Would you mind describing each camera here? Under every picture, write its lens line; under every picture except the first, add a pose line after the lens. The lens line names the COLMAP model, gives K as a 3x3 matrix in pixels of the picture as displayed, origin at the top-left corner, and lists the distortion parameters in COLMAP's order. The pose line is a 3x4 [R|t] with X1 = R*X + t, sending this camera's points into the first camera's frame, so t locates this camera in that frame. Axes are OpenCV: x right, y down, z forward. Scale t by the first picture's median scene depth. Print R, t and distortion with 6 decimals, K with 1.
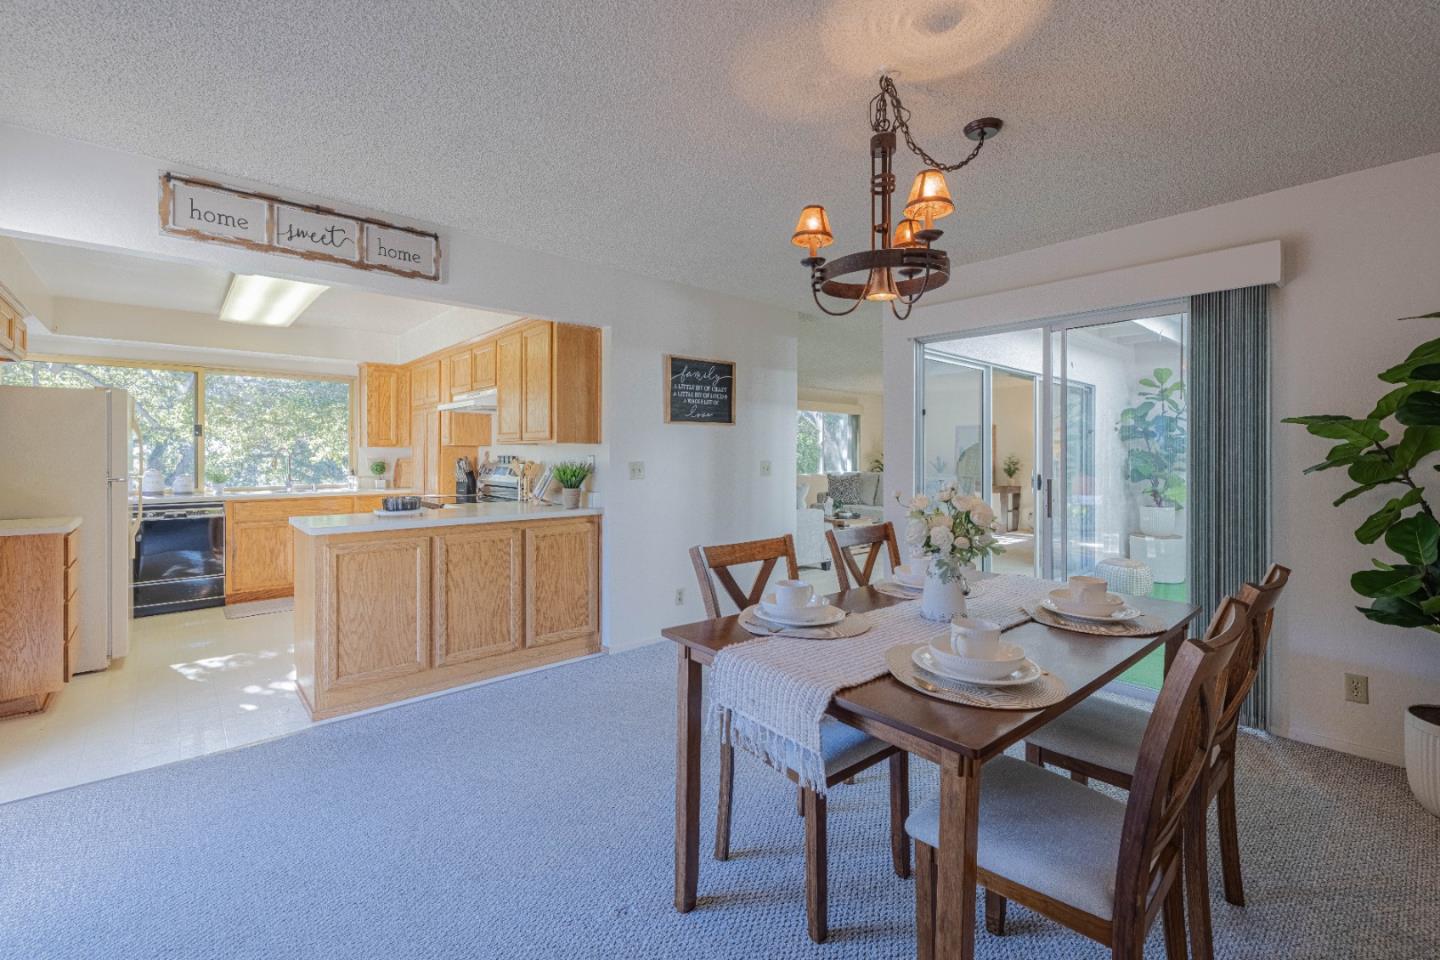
lens RADIAL K [[641.9, 0, 761.0], [0, 641.9, 455.0], [0, 0, 1]] dist [-0.001242, -0.000833]
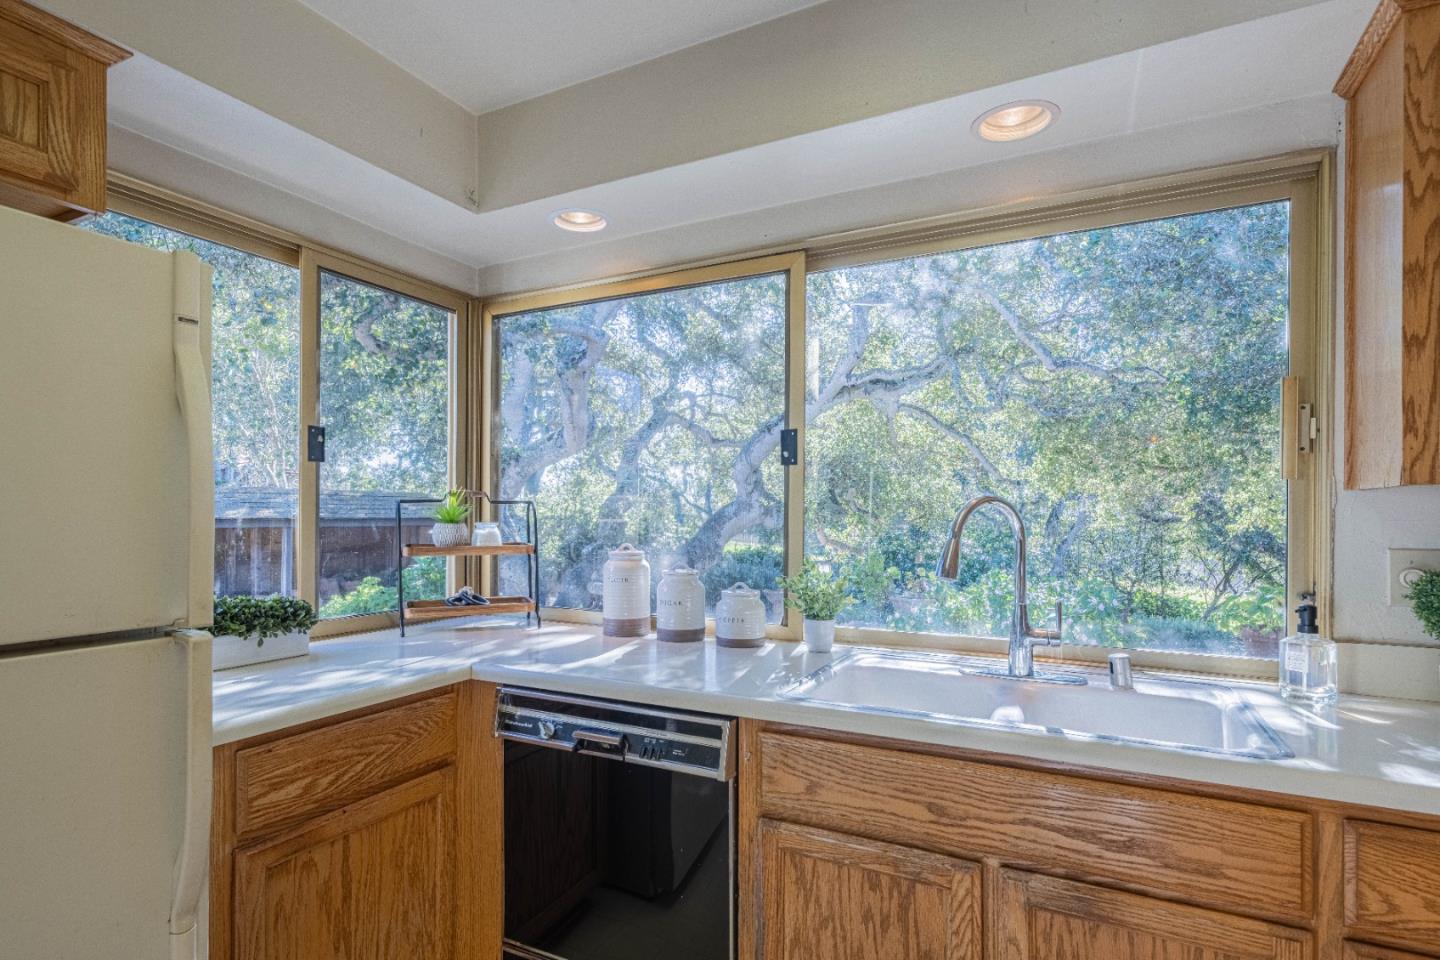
lens RADIAL K [[729.7, 0, 718.3], [0, 729.7, 509.9], [0, 0, 1]] dist [0.014033, 0.000202]
pose [[0.326005, -0.005028, -0.945355, -0.563849], [-0.007073, 0.999945, -0.007758, -0.003411], [0.945342, 0.009216, 0.325951, 0.883659]]
